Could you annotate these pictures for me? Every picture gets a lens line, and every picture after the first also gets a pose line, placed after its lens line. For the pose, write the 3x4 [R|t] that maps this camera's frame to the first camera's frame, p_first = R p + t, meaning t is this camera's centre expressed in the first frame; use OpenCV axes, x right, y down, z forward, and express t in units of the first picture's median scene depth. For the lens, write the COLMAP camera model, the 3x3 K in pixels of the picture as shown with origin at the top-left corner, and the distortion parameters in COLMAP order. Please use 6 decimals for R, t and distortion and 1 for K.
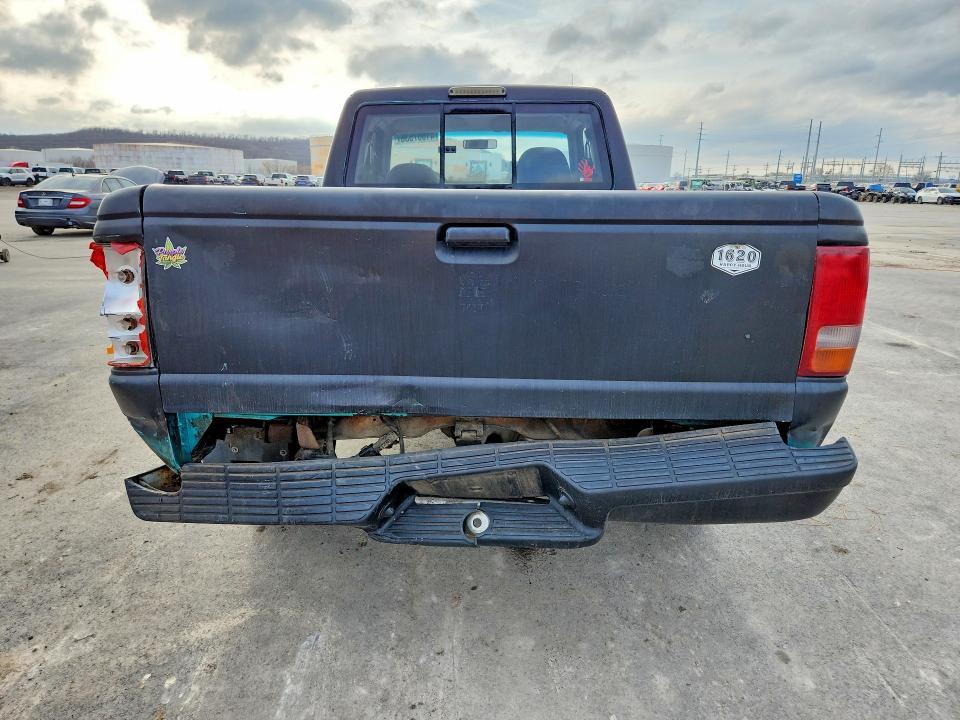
lens RADIAL K [[632.5, 0, 475.8], [0, 632.5, 400.7], [0, 0, 1]] dist [0.057834, -0.043068]
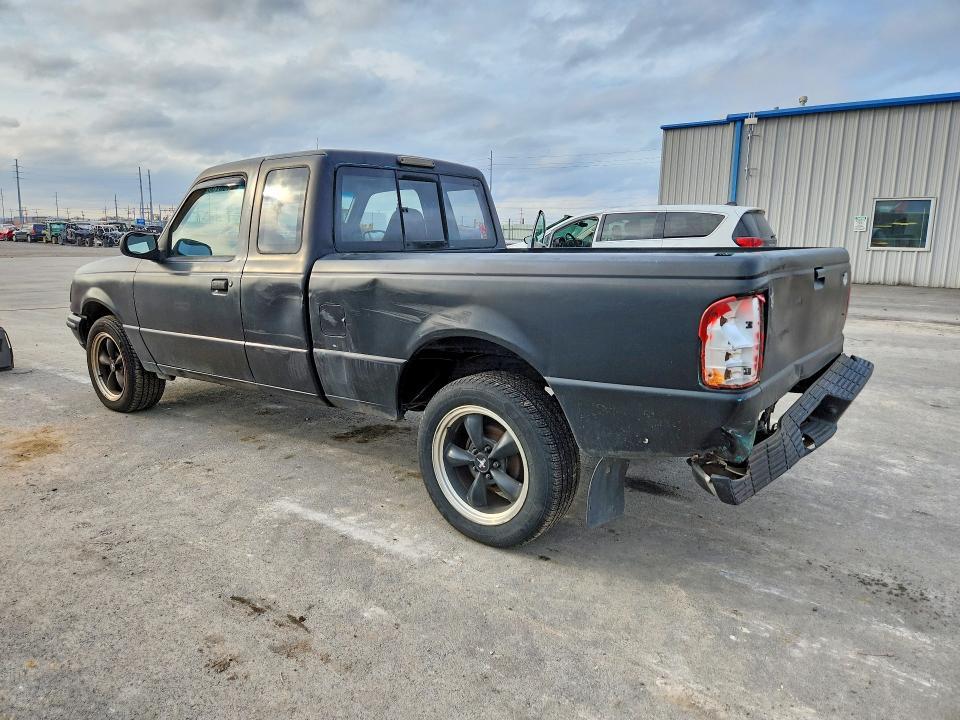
lens RADIAL K [[632.5, 0, 475.8], [0, 632.5, 400.7], [0, 0, 1]] dist [0.057834, -0.043068]
pose [[0.602299, -0.203205, 0.771974, -1.018444], [0.251587, 0.966094, 0.058013, -0.129371], [-0.757588, 0.159278, 0.633001, 0.311907]]
